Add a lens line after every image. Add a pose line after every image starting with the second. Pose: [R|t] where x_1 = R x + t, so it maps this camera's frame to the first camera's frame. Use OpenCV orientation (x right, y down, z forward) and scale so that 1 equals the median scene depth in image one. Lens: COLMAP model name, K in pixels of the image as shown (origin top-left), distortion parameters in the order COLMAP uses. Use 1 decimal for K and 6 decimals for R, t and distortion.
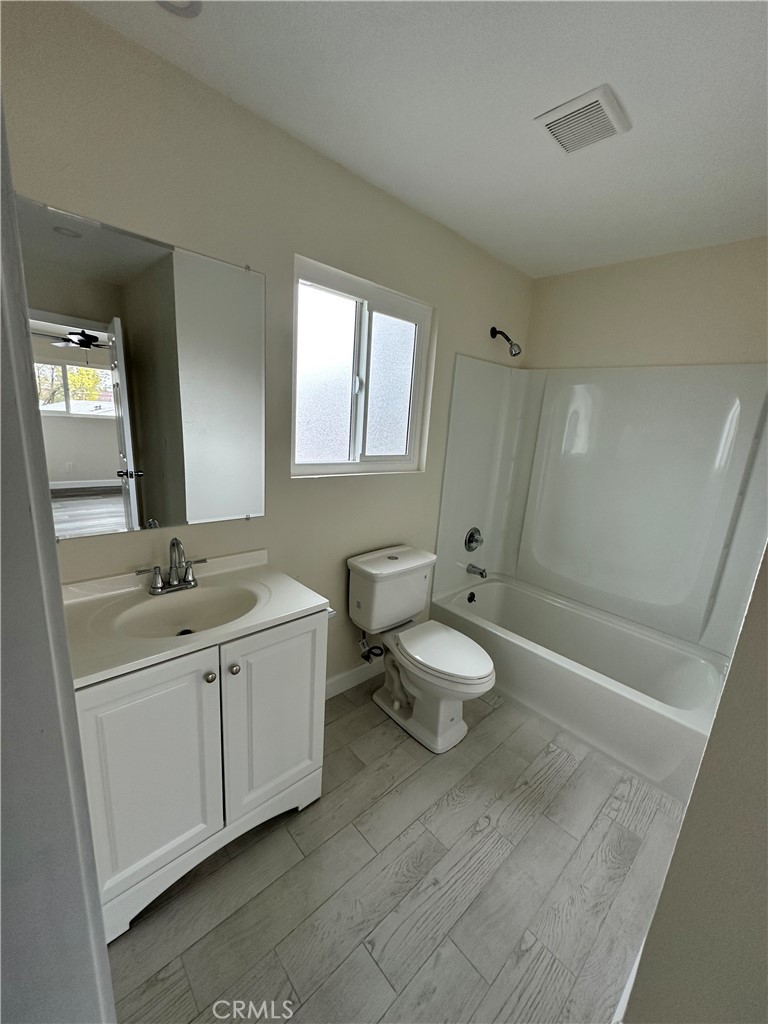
lens RADIAL K [[411.8, 0, 383.0], [0, 411.8, 510.2], [0, 0, 1]] dist [0.000914, -0.000038]
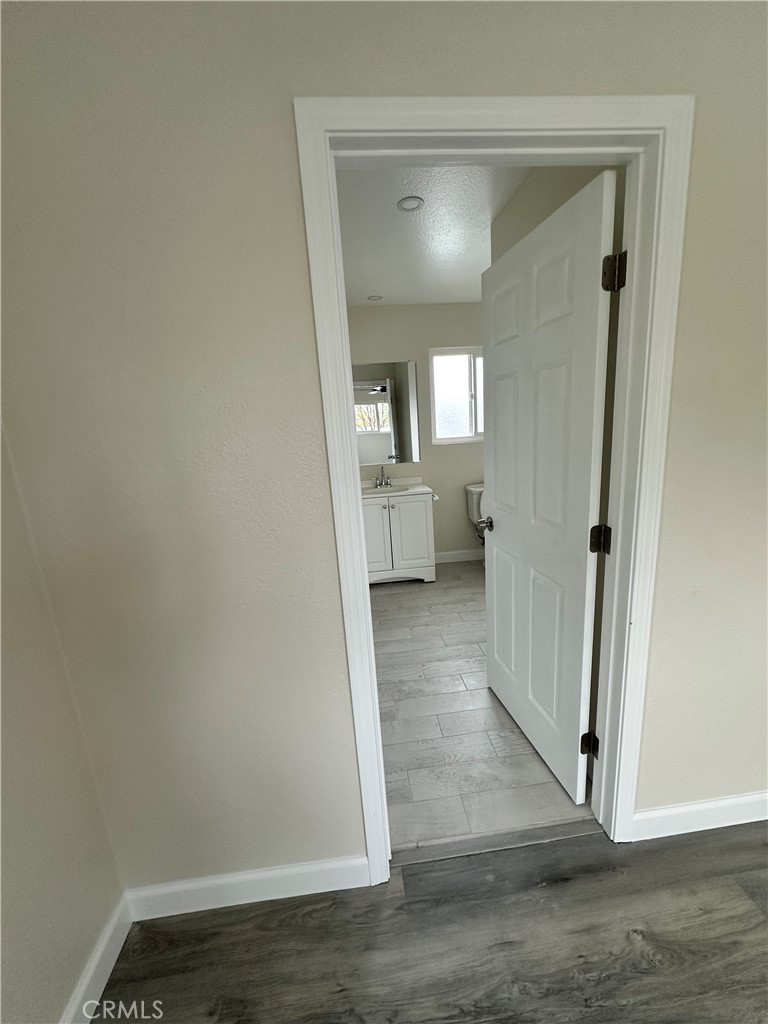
lens RADIAL K [[411.8, 0, 389.1], [0, 411.8, 512.3], [0, 0, 1]] dist [0.000914, -0.000038]
pose [[0.789605, 0.018542, -0.613336, 0.985466], [-0.027059, 0.999623, -0.004615, 0.313121], [0.613019, 0.020240, 0.789809, -0.919302]]
